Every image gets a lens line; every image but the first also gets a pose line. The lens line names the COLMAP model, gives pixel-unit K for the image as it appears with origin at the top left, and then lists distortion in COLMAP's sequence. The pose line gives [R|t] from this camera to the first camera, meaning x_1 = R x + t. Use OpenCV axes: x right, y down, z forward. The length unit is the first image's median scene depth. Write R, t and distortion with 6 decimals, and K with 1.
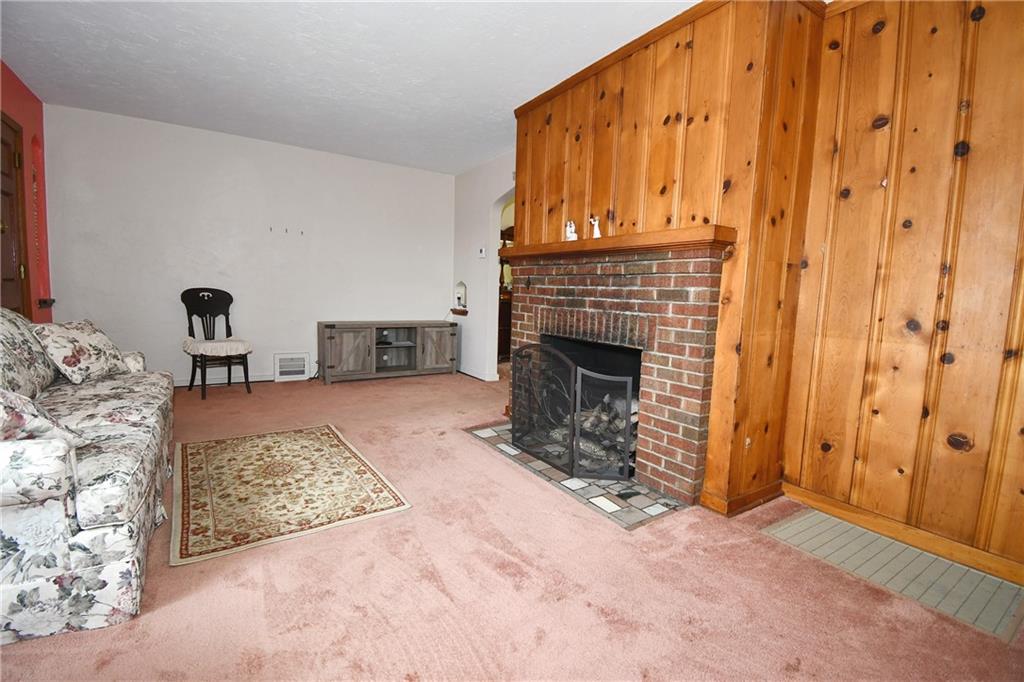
lens RADIAL K [[456.4, 0, 512.6], [0, 456.4, 339.5], [0, 0, 1]] dist [0.004963, -0.000410]
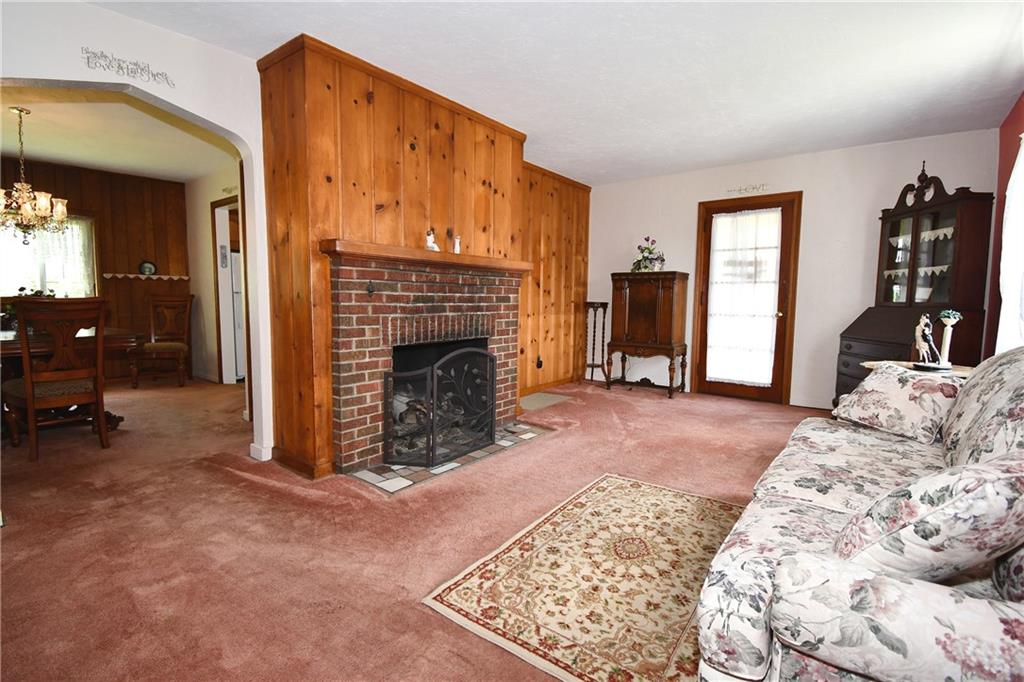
lens RADIAL K [[475.3, 0, 512.5], [0, 475.3, 339.3], [0, 0, 1]] dist [0.003533, 0.000153]
pose [[-0.328541, -0.116712, 0.937251, -1.065374], [0.080437, 0.985273, 0.150889, -0.177673], [-0.941058, 0.124963, -0.314315, 1.291929]]
